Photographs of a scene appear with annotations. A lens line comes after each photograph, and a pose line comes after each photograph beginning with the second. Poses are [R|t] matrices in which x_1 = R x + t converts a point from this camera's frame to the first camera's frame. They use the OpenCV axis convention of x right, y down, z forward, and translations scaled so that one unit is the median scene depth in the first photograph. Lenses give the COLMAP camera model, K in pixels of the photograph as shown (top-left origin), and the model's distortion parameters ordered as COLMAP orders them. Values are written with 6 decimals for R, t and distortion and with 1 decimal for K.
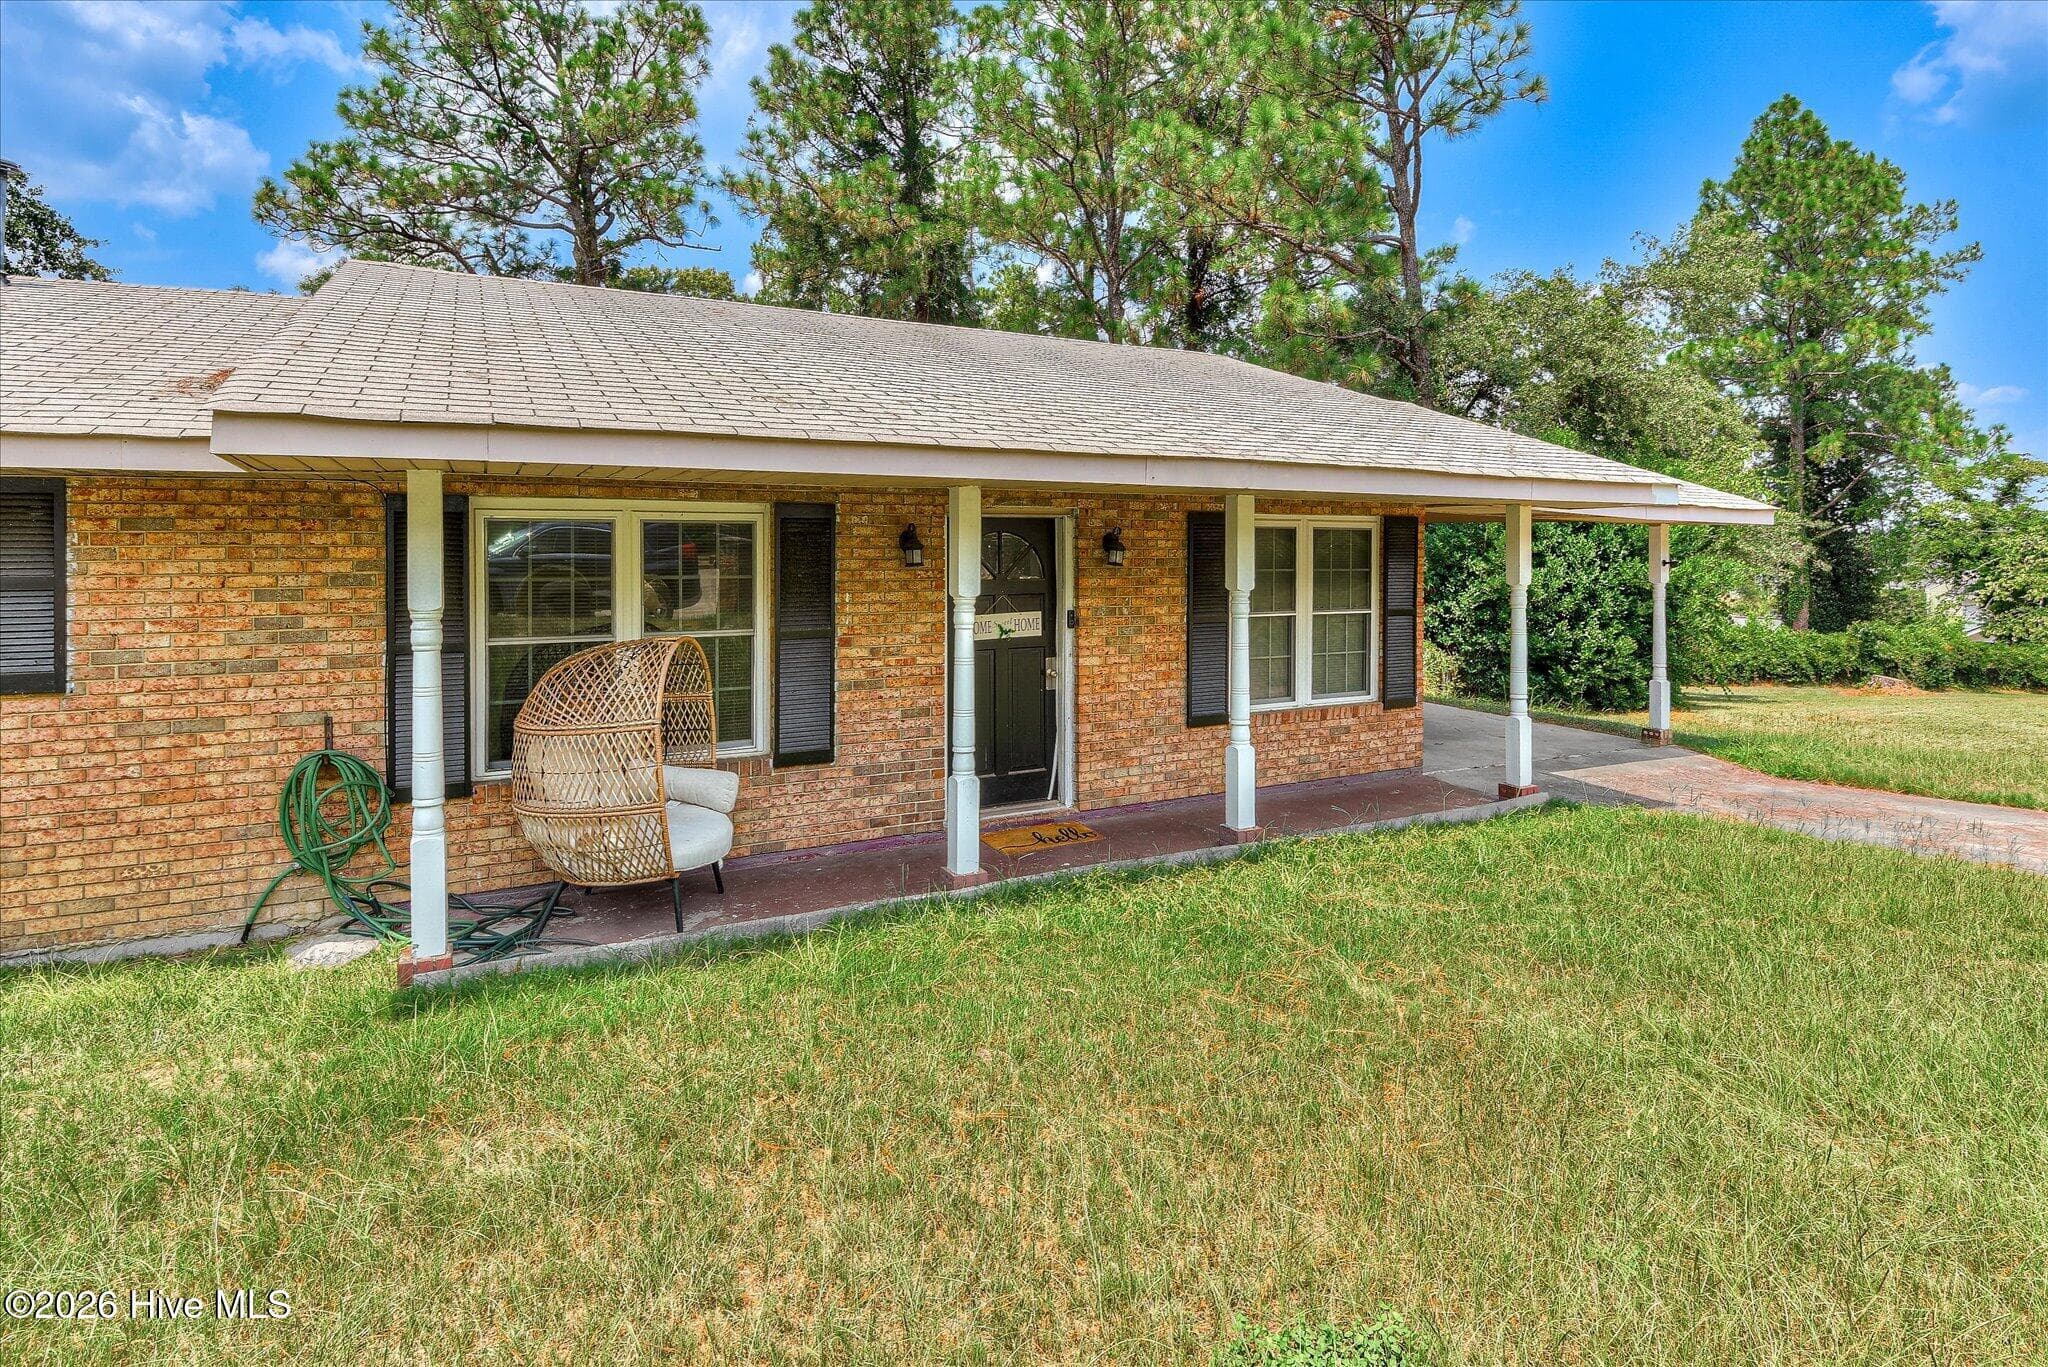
lens RADIAL K [[1065.2, 0, 1036.2], [0, 1065.2, 564.7], [0, 0, 1]] dist [-0.000138, -0.009784]
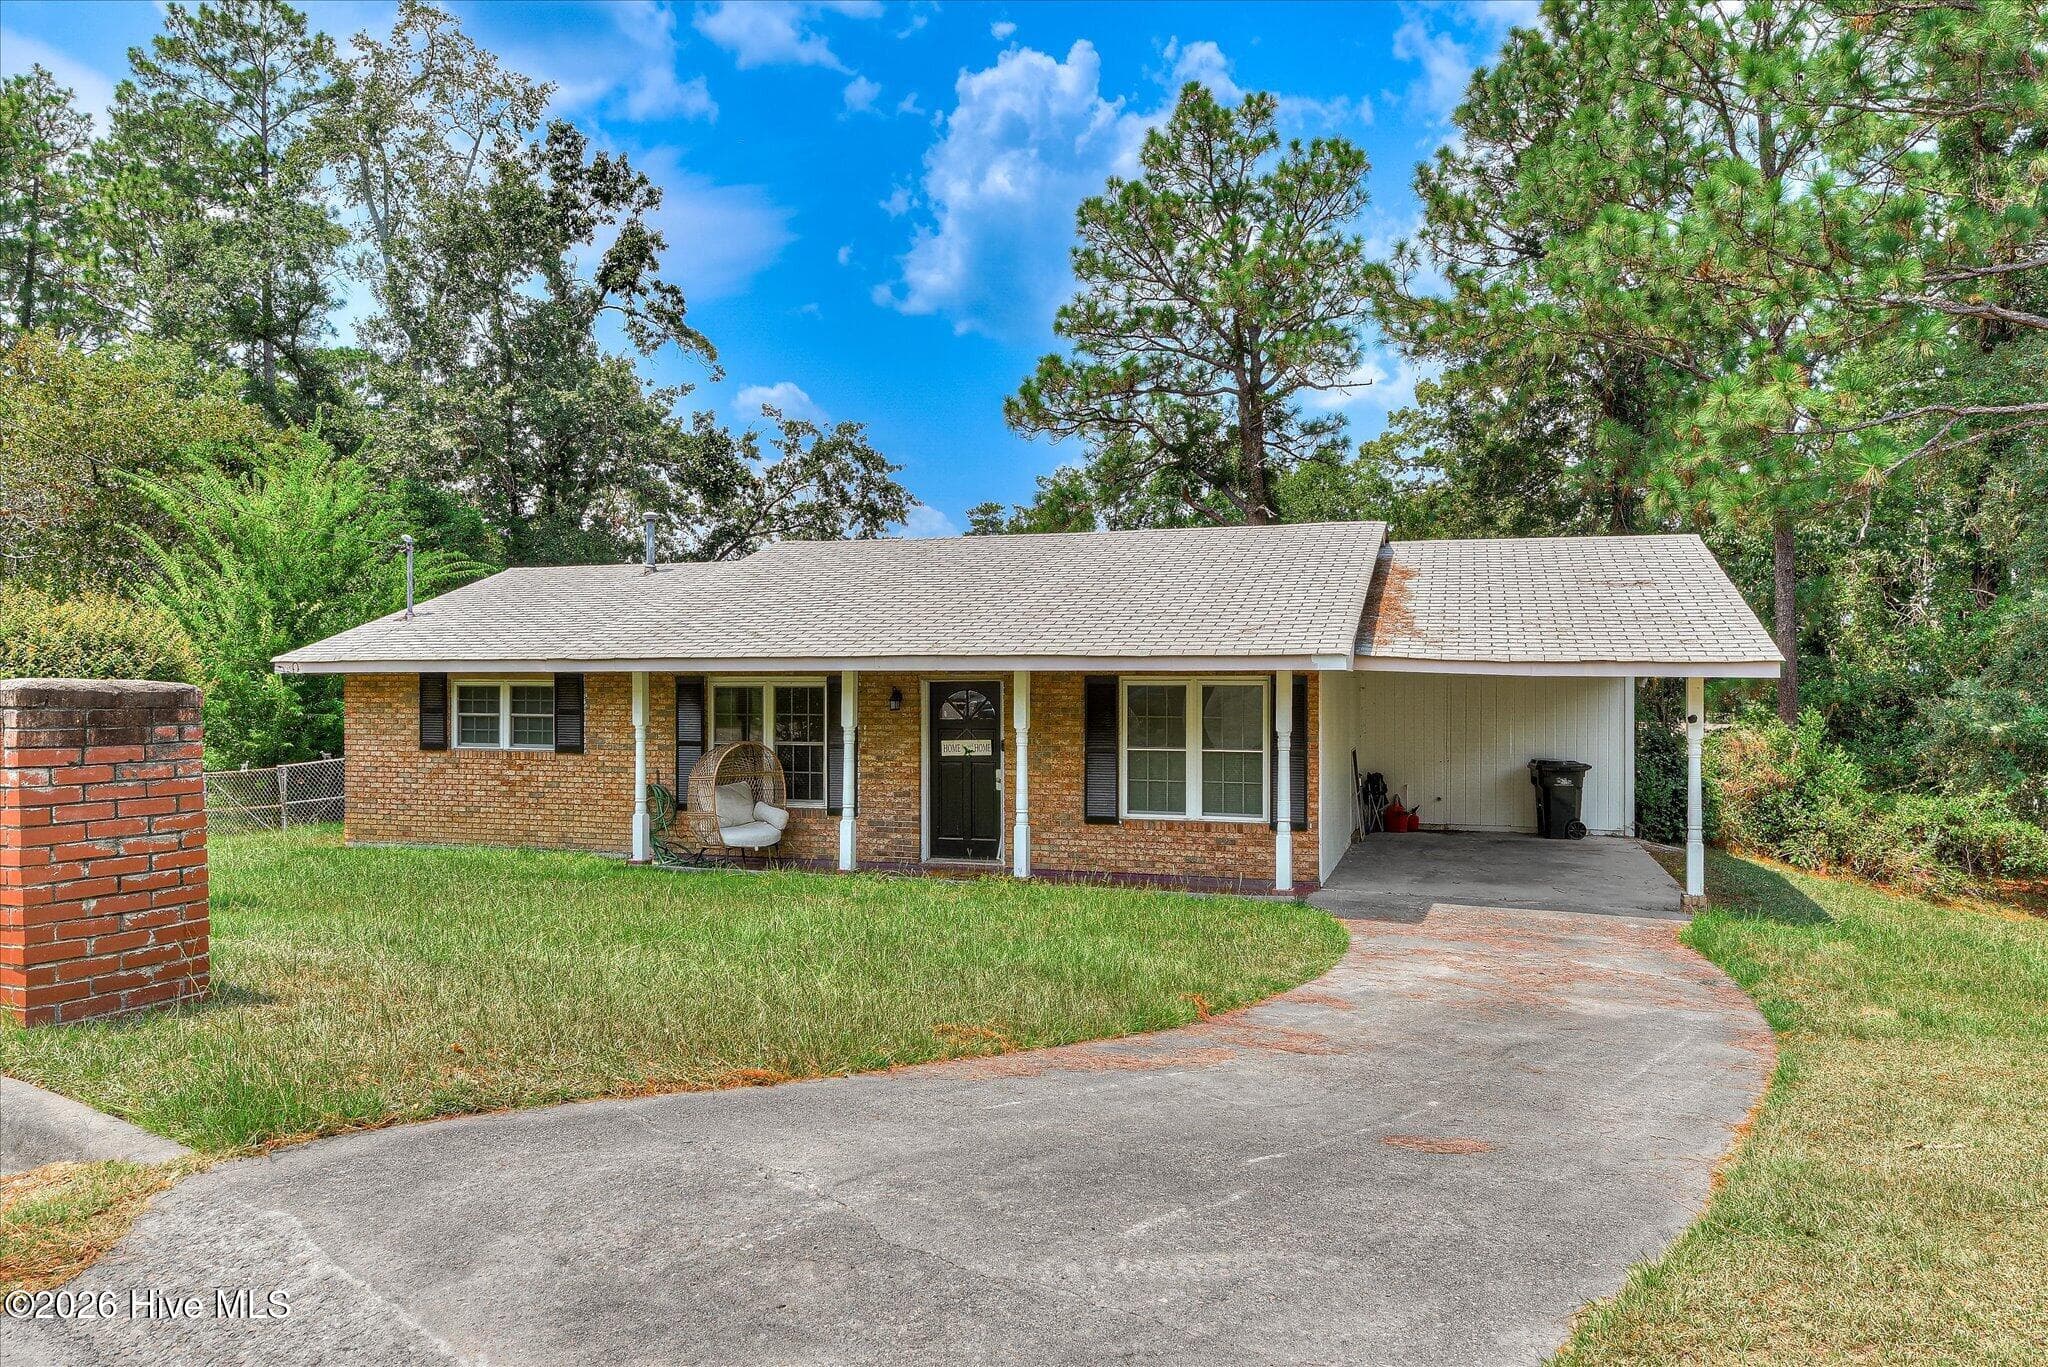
lens RADIAL K [[1380.7, 0, 1028.2], [0, 1380.7, 698.6], [0, 0, 1]] dist [0.013101, 0.004447]
pose [[0.692833, 0.008373, -0.721049, 1.459480], [-0.009516, 0.999952, 0.002468, -0.022864], [0.721035, 0.005152, 0.692879, -0.374232]]
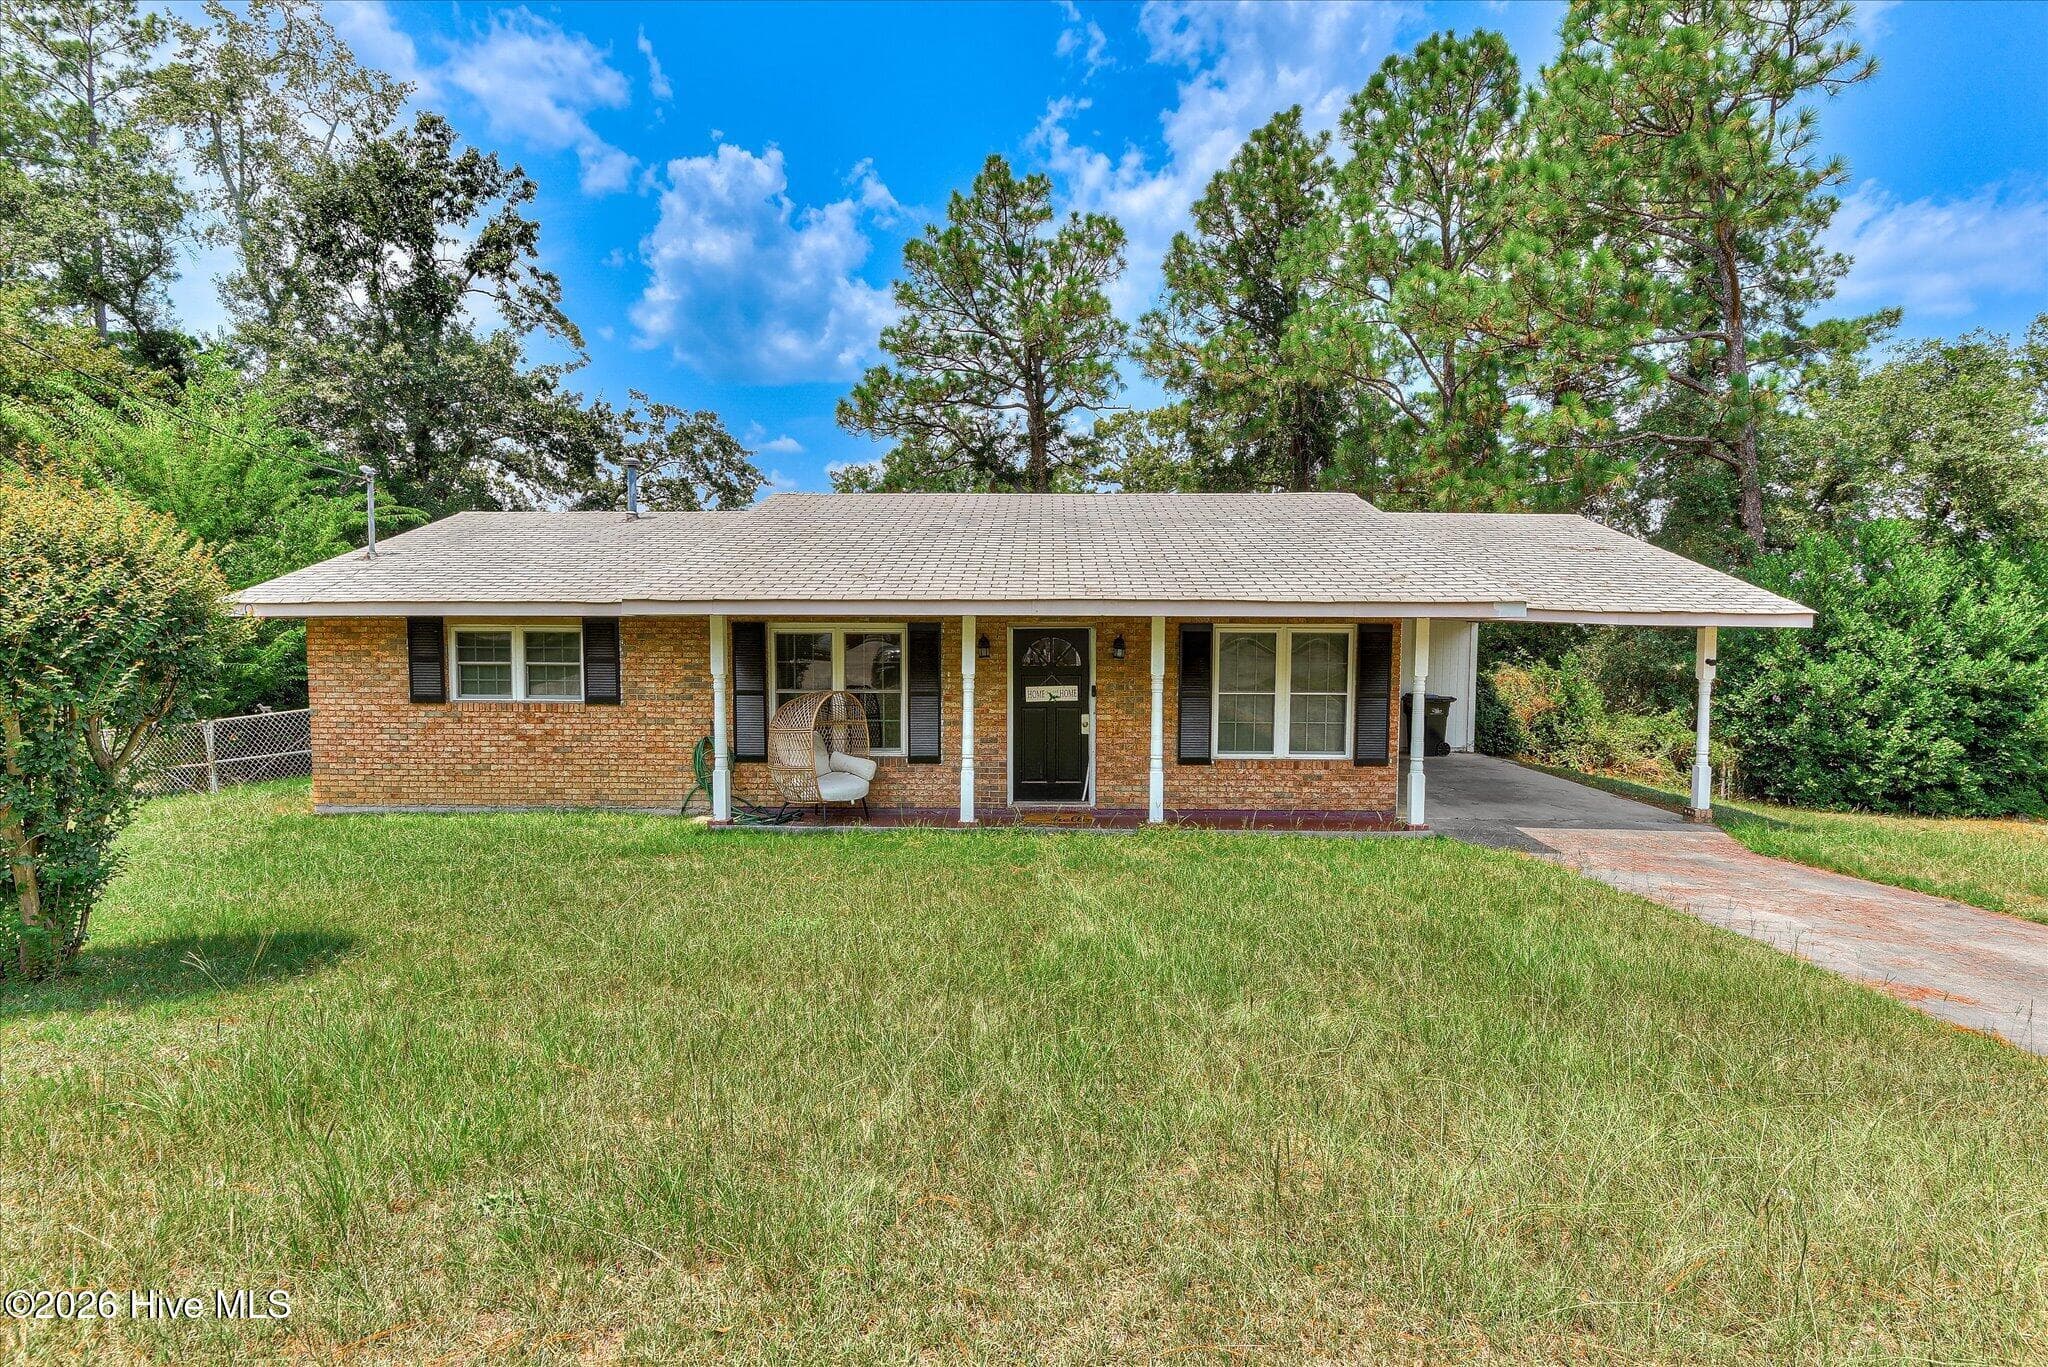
lens RADIAL K [[958.3, 0, 1033.7], [0, 958.3, 694.9], [0, 0, 1]] dist [-0.020009, -0.001433]
pose [[0.874677, 0.032555, -0.483611, 0.624212], [-0.009123, 0.998671, 0.050727, -0.015027], [0.484620, -0.039957, 0.873812, -0.299652]]
